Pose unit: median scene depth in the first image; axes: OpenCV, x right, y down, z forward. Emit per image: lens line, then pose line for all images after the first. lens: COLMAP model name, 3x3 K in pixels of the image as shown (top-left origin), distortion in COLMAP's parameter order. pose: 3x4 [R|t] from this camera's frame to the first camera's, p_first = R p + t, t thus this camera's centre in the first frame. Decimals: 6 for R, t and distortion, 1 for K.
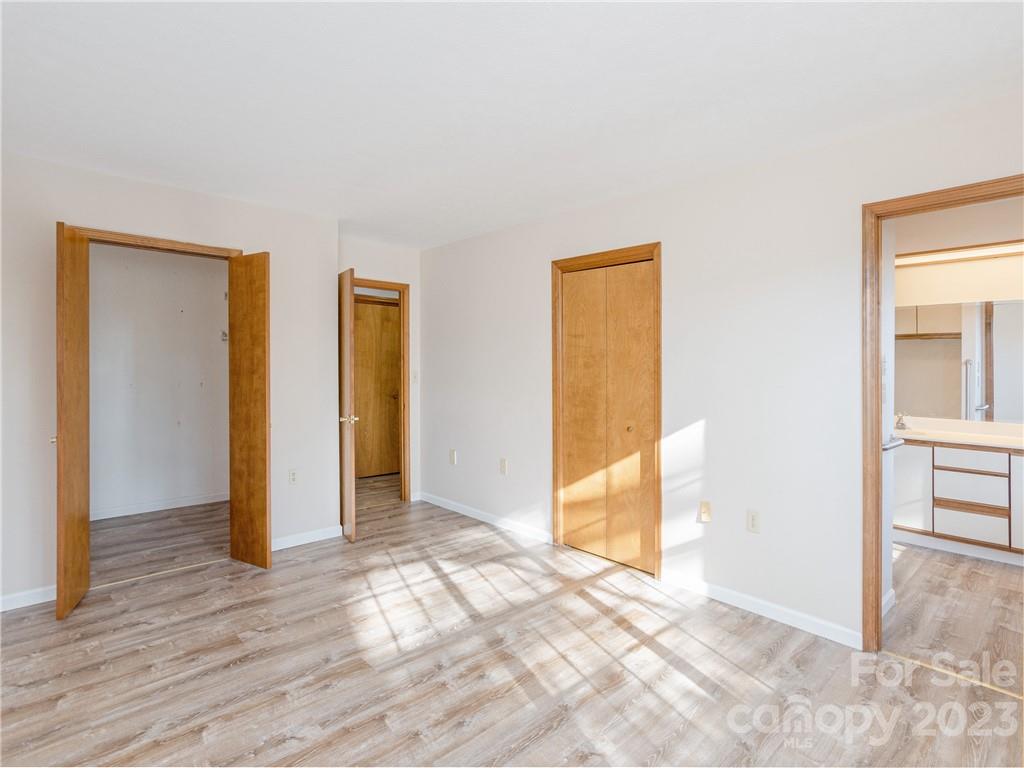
lens RADIAL K [[521.1, 0, 517.6], [0, 521.1, 390.9], [0, 0, 1]] dist [-0.022980, 0.005374]
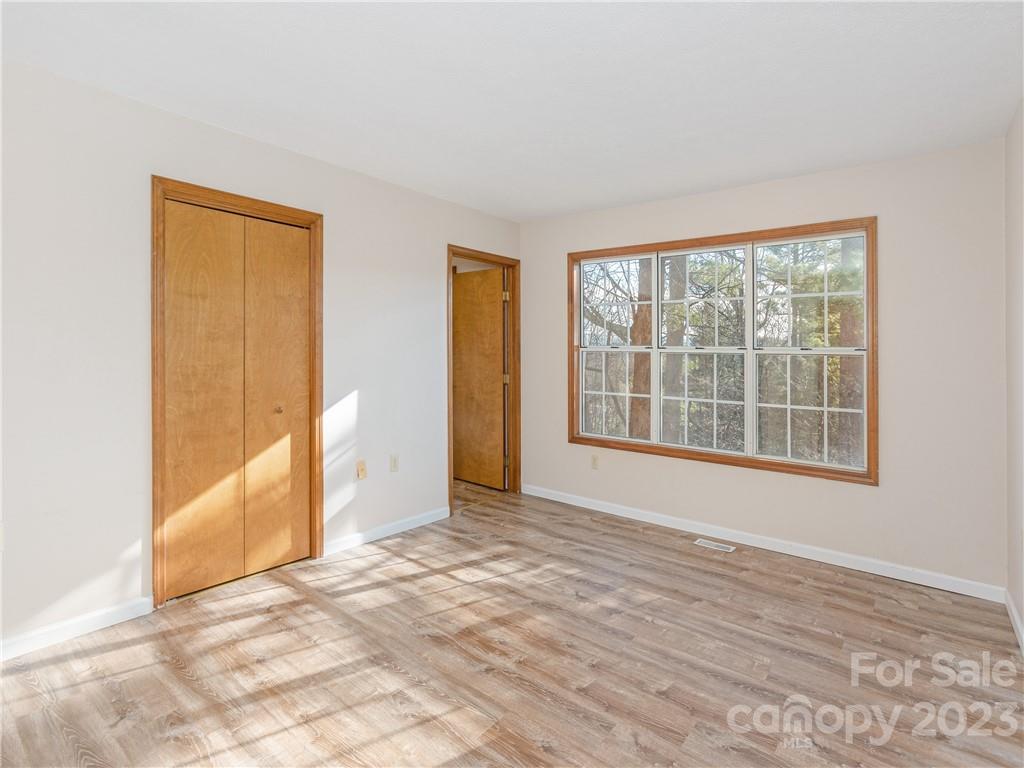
lens RADIAL K [[521.1, 0, 520.8], [0, 521.1, 373.9], [0, 0, 1]] dist [-0.022980, 0.005374]
pose [[-0.138505, -0.048941, 0.989152, -1.003348], [0.023958, 0.998320, 0.052749, -0.037599], [-0.990072, 0.031004, -0.137100, 1.016021]]
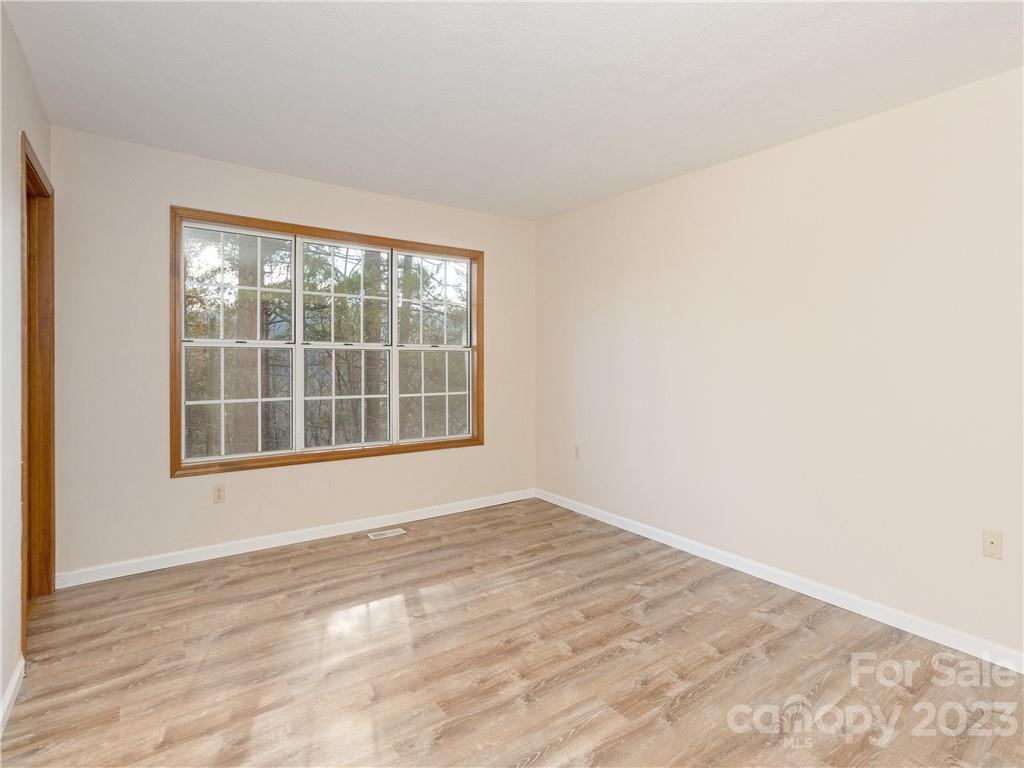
lens RADIAL K [[521.1, 0, 528.2], [0, 521.1, 370.6], [0, 0, 1]] dist [-0.022980, 0.005374]
pose [[-0.993856, -0.025203, 0.107772, -0.220193], [-0.017495, 0.997260, 0.071879, -0.062079], [-0.109288, 0.069552, -0.991574, 1.738111]]
